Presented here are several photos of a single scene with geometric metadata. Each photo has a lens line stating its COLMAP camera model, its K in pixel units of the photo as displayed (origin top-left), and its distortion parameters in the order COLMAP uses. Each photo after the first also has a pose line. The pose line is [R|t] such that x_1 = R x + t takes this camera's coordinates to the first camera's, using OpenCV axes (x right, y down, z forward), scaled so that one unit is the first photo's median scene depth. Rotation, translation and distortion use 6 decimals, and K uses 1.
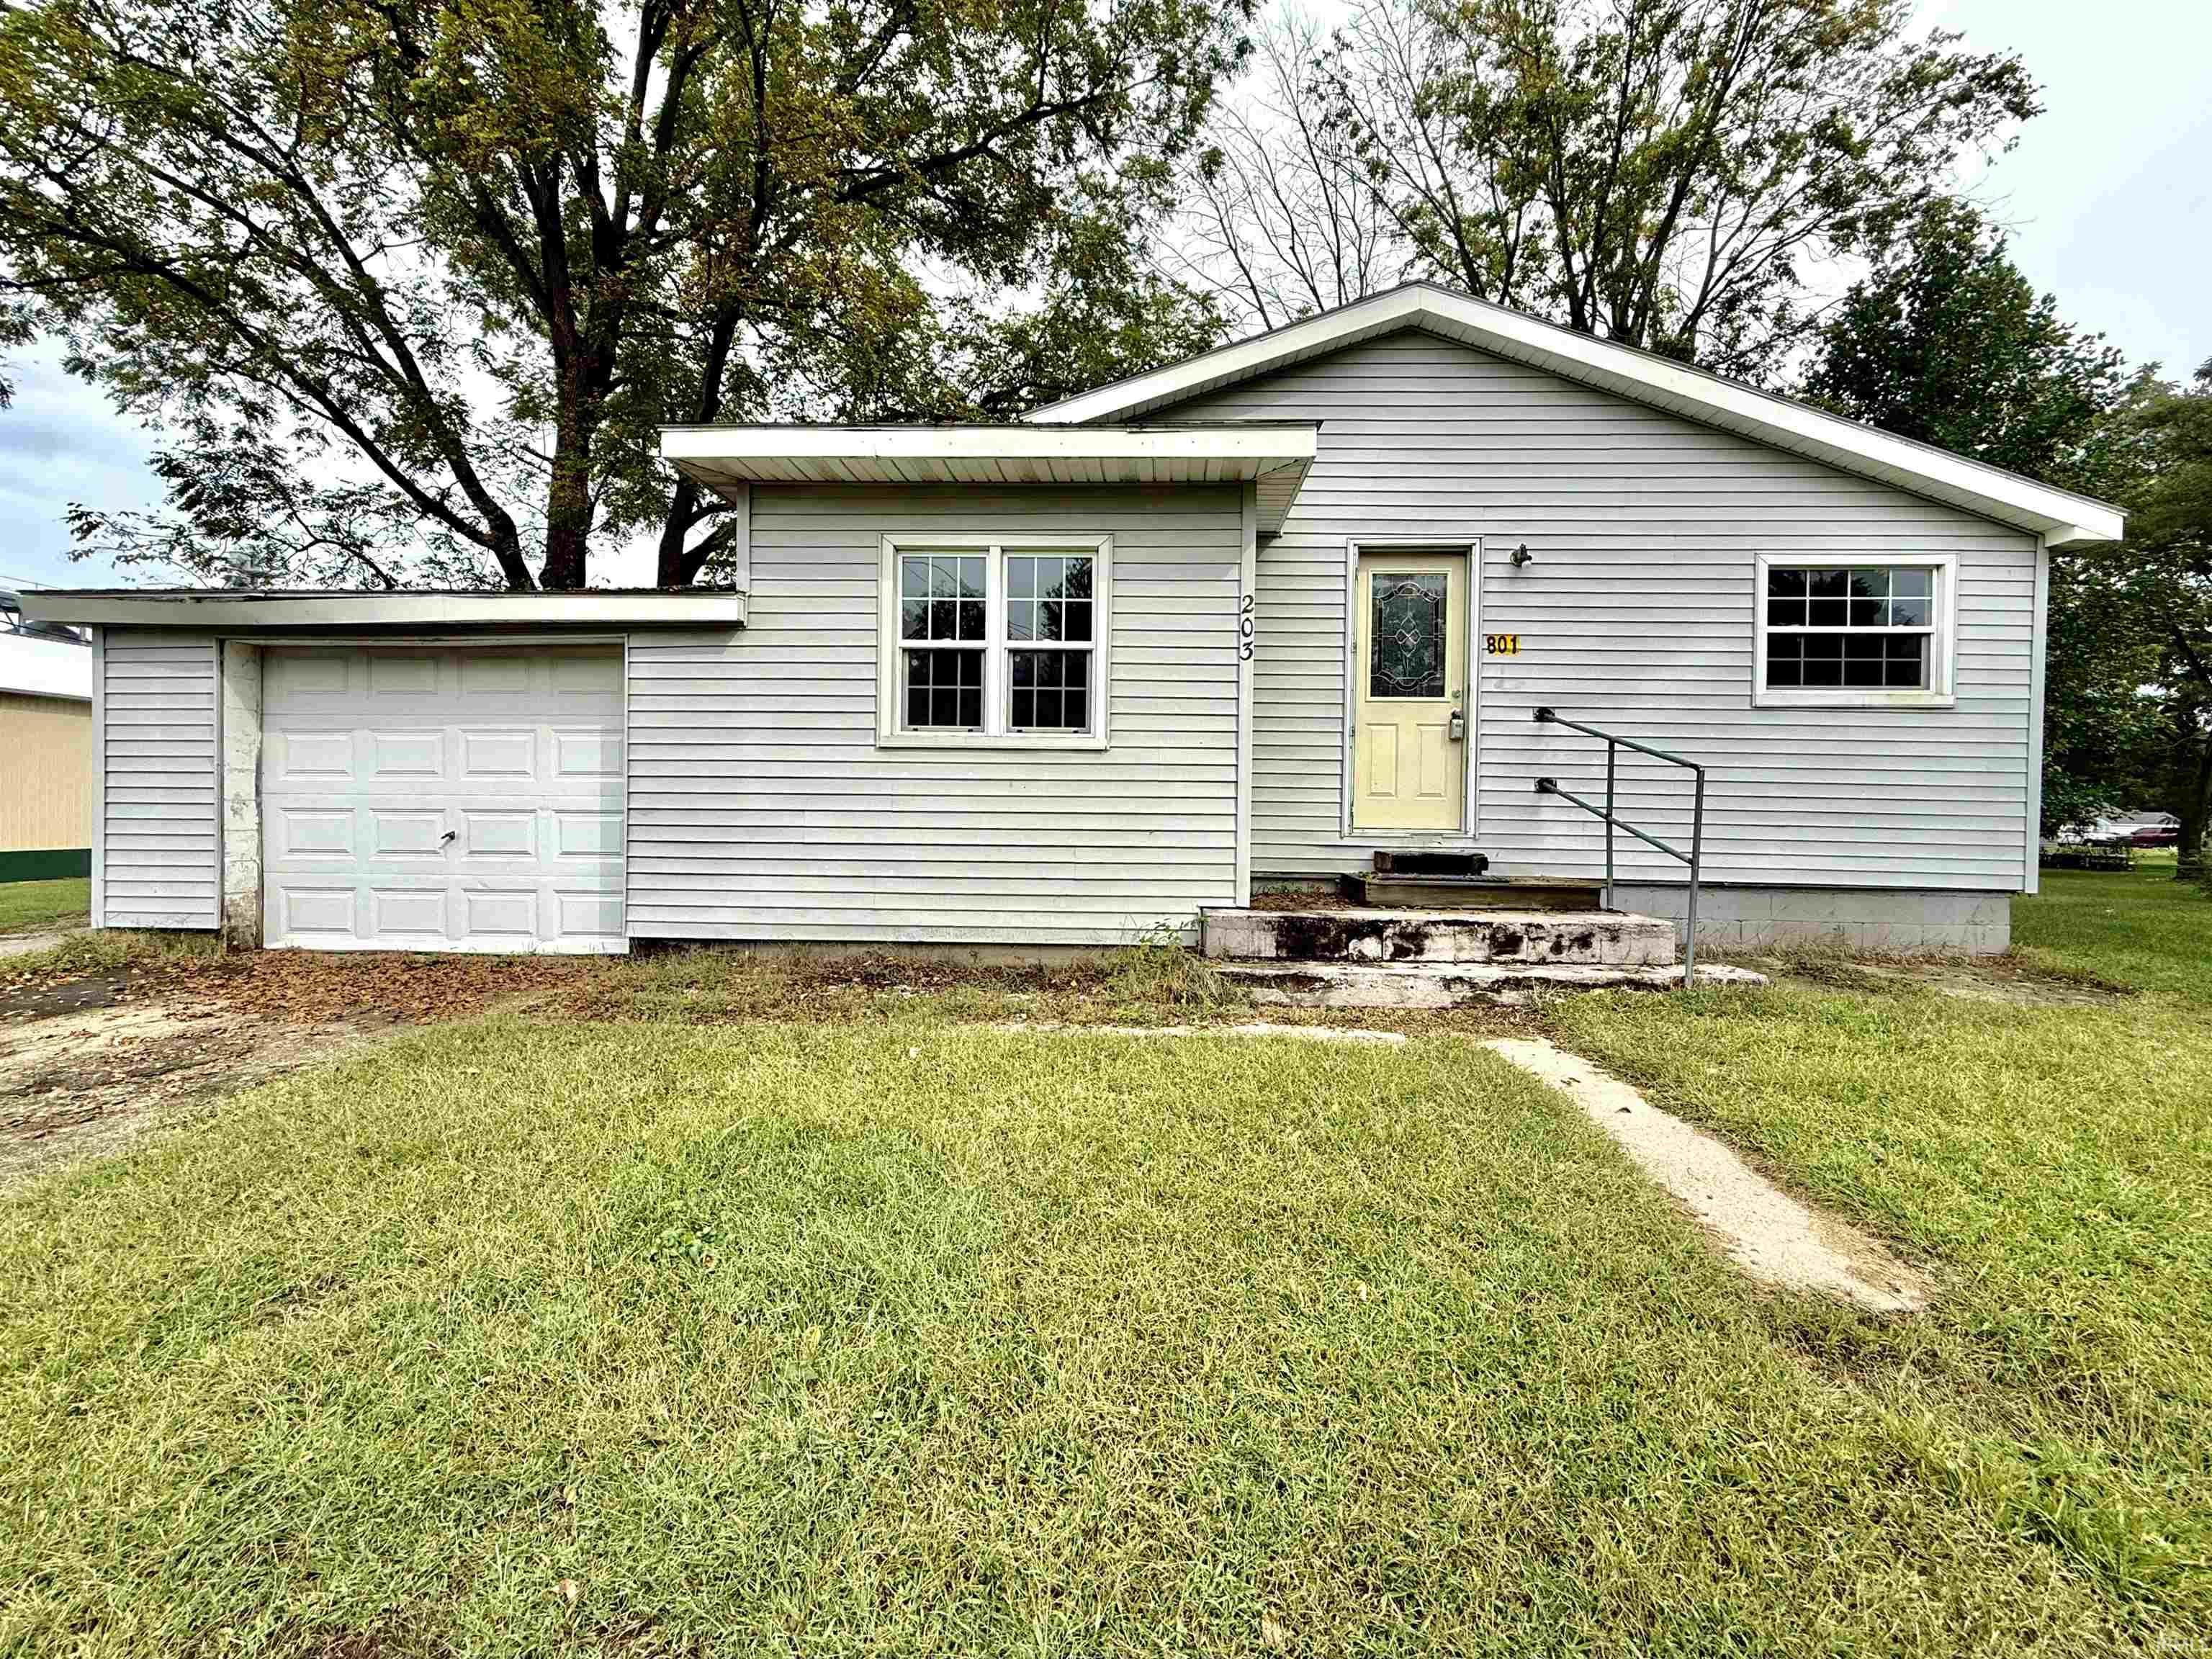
lens RADIAL K [[913.7, 0, 1106.0], [0, 913.7, 829.5], [0, 0, 1]] dist [-0.001658, -0.000330]
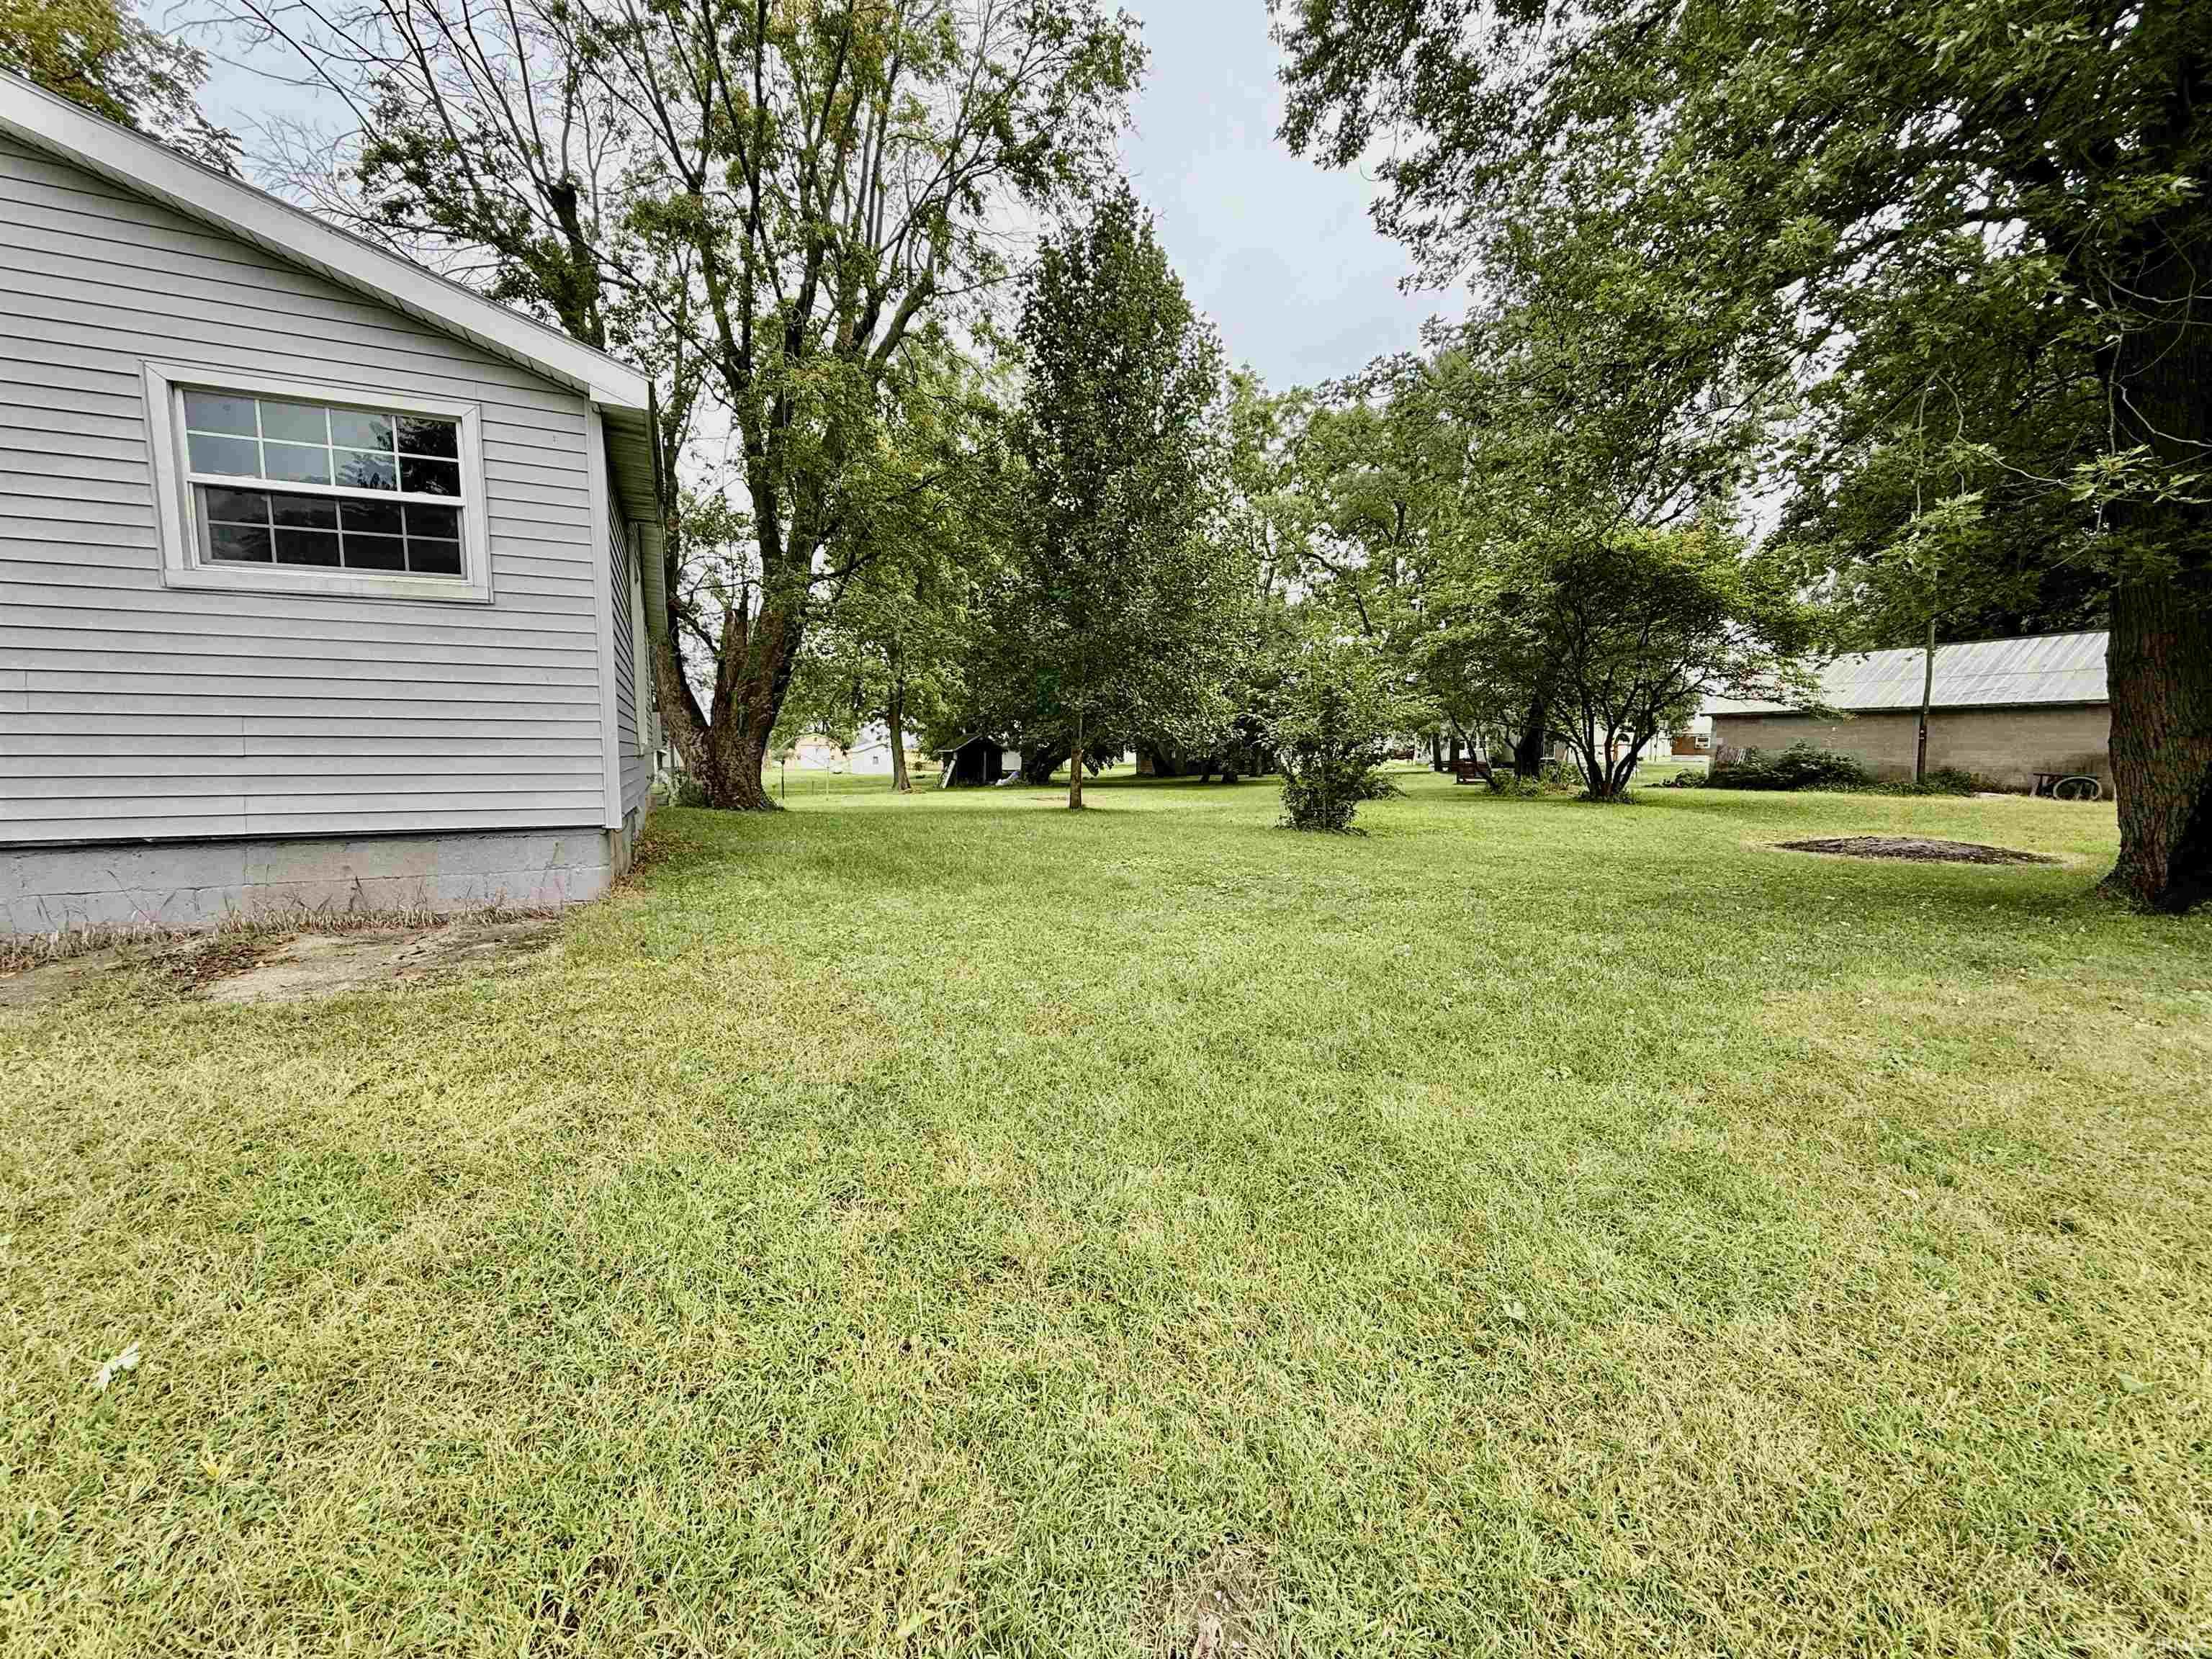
lens RADIAL K [[889.1, 0, 1099.4], [0, 889.1, 834.9], [0, 0, 1]] dist [-0.002002, -0.000663]
pose [[0.879554, -0.063117, 0.471594, 1.095735], [0.023907, 0.995773, 0.088684, 0.013548], [-0.475198, -0.066727, 0.877345, 0.052756]]
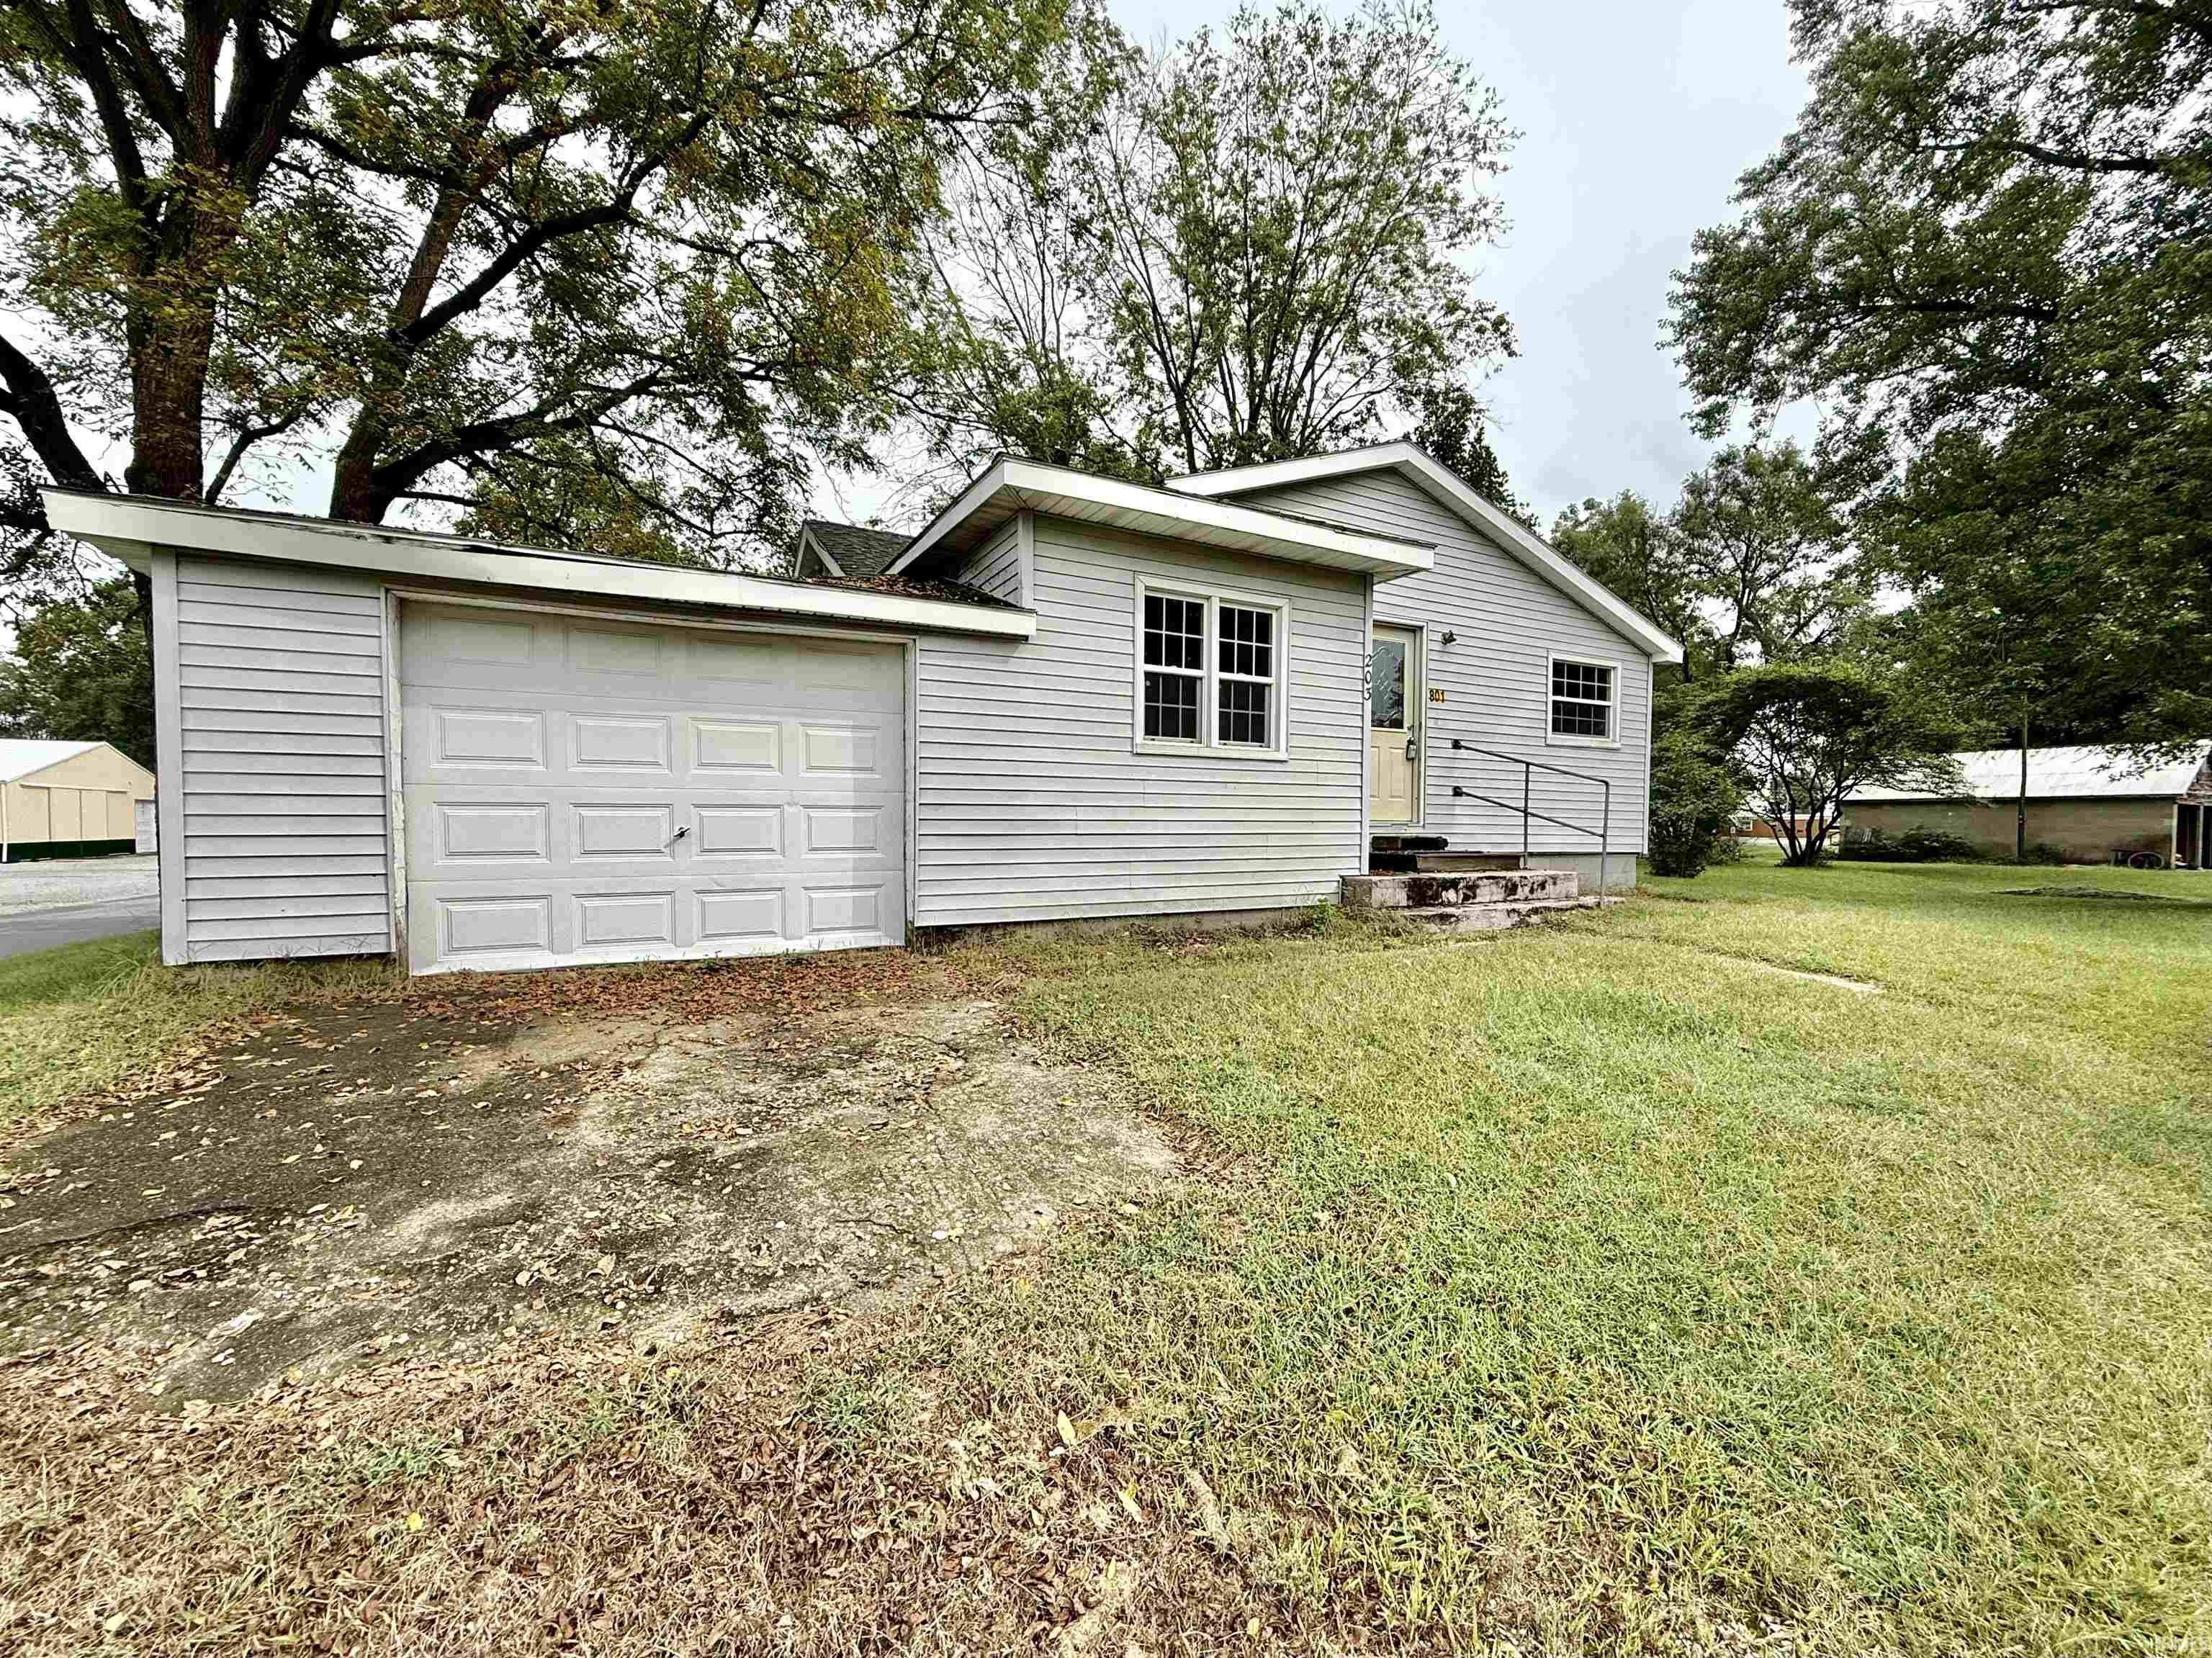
lens RADIAL K [[934.1, 0, 1158.6], [0, 934.1, 859.9], [0, 0, 1]] dist [-0.002248, -0.000261]
pose [[0.845829, -0.028148, 0.532711, -0.845104], [0.013921, 0.999432, 0.030705, 0.012118], [-0.533272, -0.018556, 0.845740, -0.052834]]
